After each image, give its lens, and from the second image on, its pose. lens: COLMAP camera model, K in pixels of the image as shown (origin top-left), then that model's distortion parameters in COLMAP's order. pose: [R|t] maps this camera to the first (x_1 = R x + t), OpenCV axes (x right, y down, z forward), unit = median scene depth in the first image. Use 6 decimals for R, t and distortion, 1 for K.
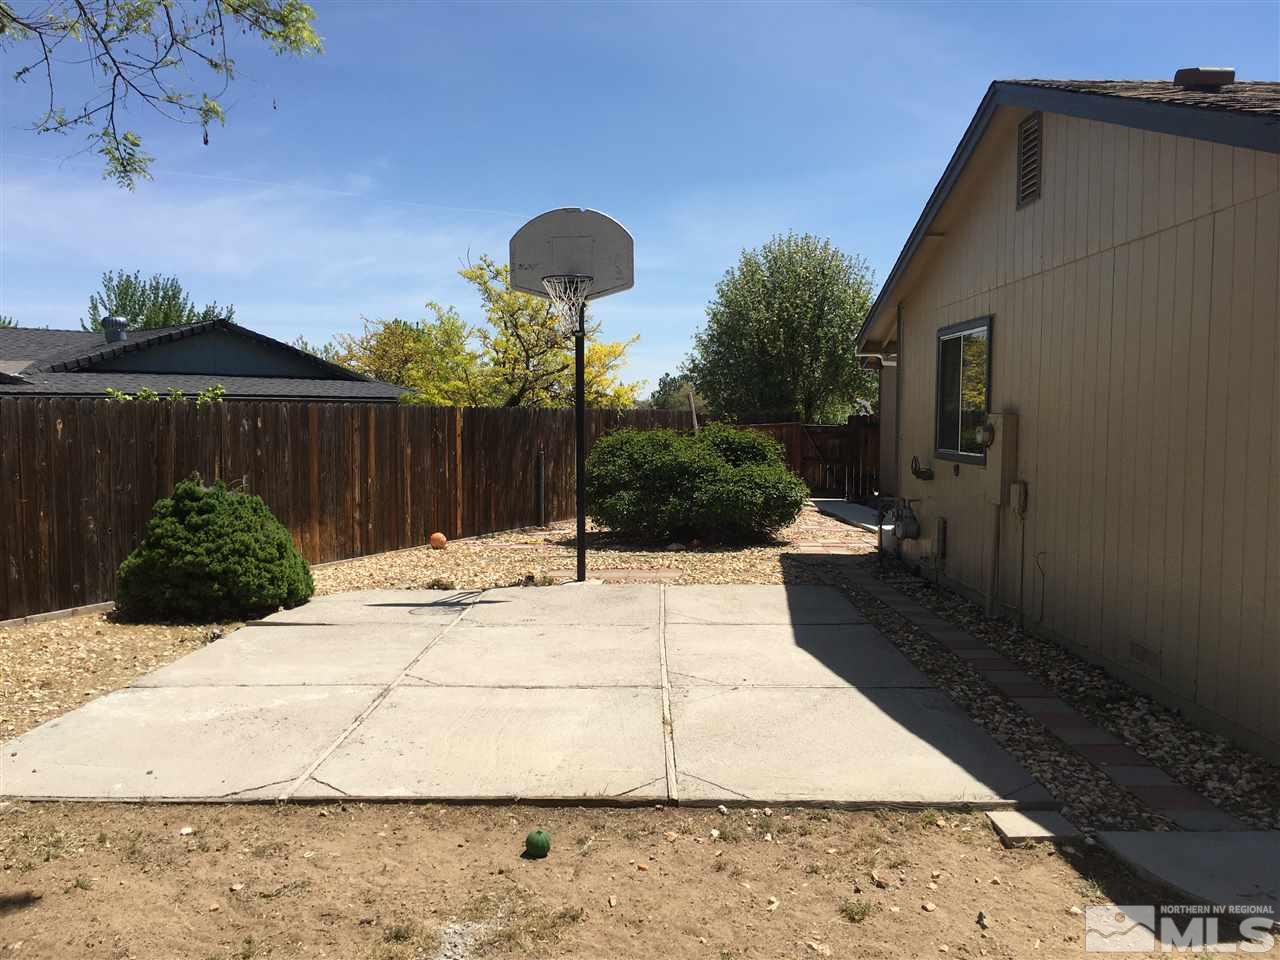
lens RADIAL K [[1066.2, 0, 640.0], [0, 1066.2, 480.0], [0, 0, 1]] dist [0.017294, -0.008012]
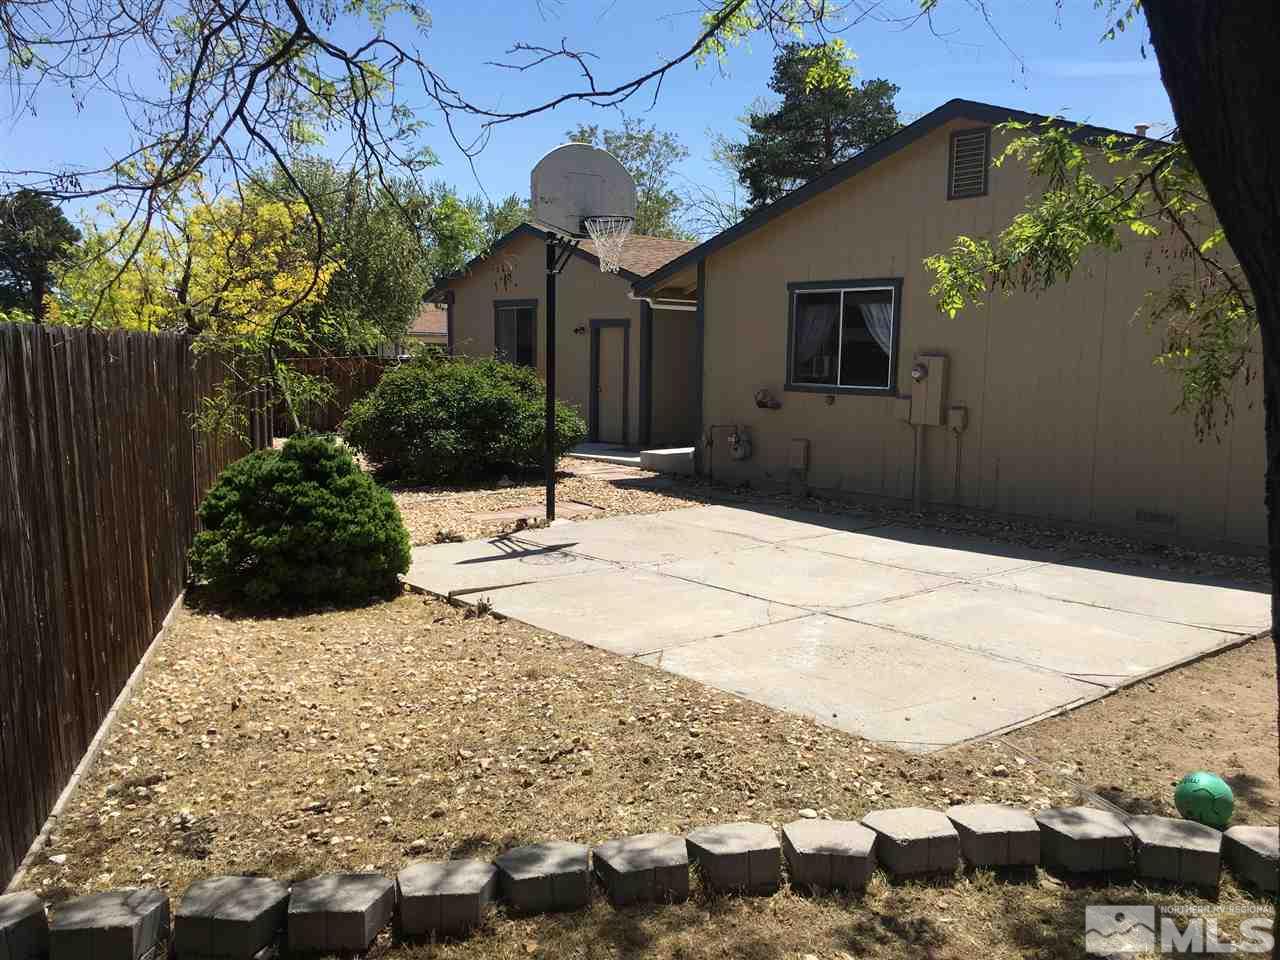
lens RADIAL K [[1066.2, 0, 640.0], [0, 1066.2, 480.0], [0, 0, 1]] dist [0.017294, -0.008012]
pose [[0.763434, -0.070917, 0.641981, -1.099284], [0.027388, 0.996614, 0.077524, -0.031760], [-0.645305, -0.041602, 0.762791, 0.318963]]
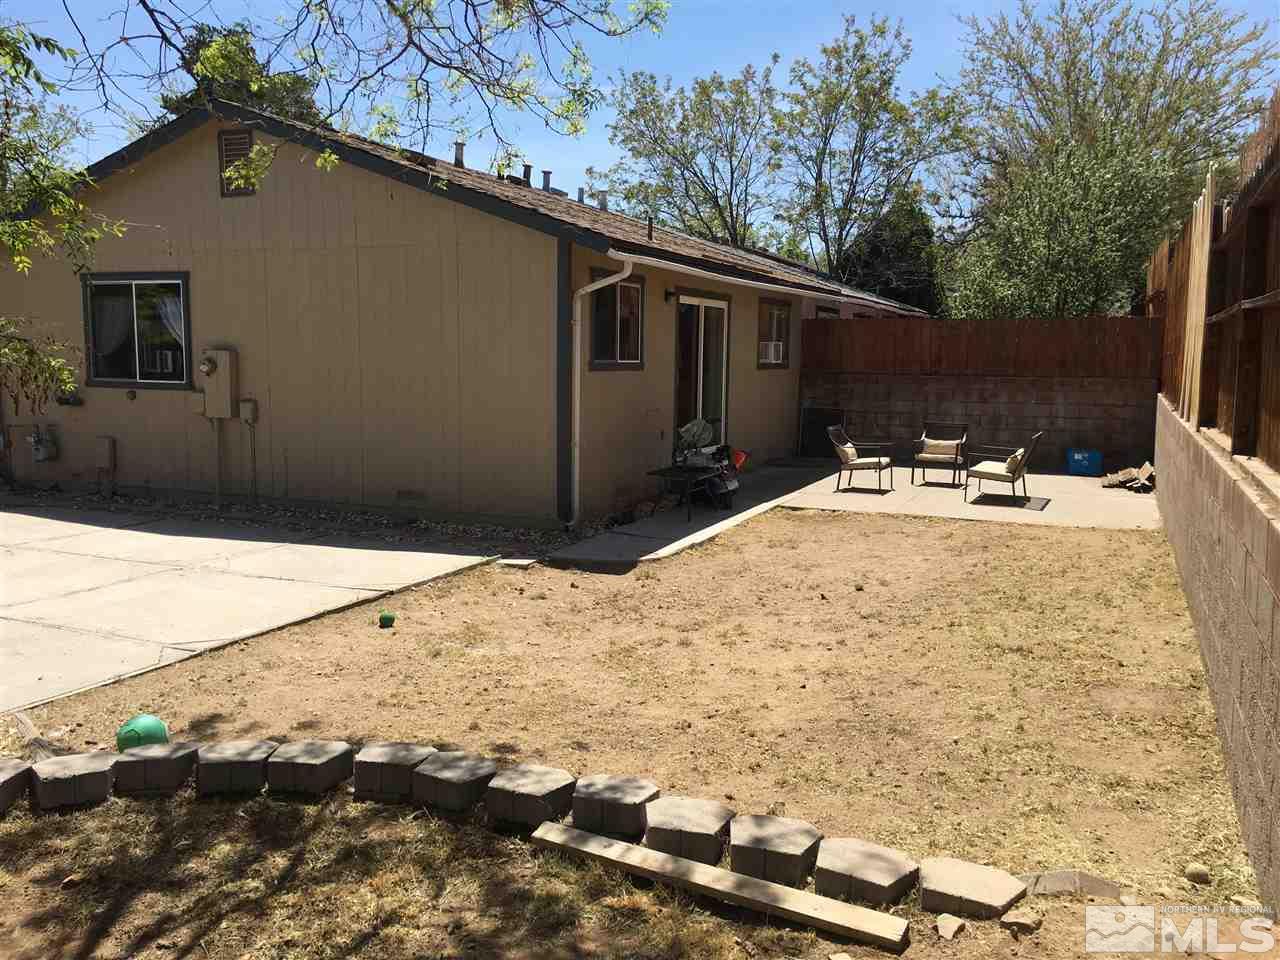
lens RADIAL K [[1066.2, 0, 640.0], [0, 1066.2, 480.0], [0, 0, 1]] dist [0.017294, -0.008012]
pose [[0.402980, -0.106219, 0.909024, -0.944062], [0.044271, 0.994342, 0.096562, -0.010105], [-0.914137, 0.001331, 0.405403, -0.018768]]
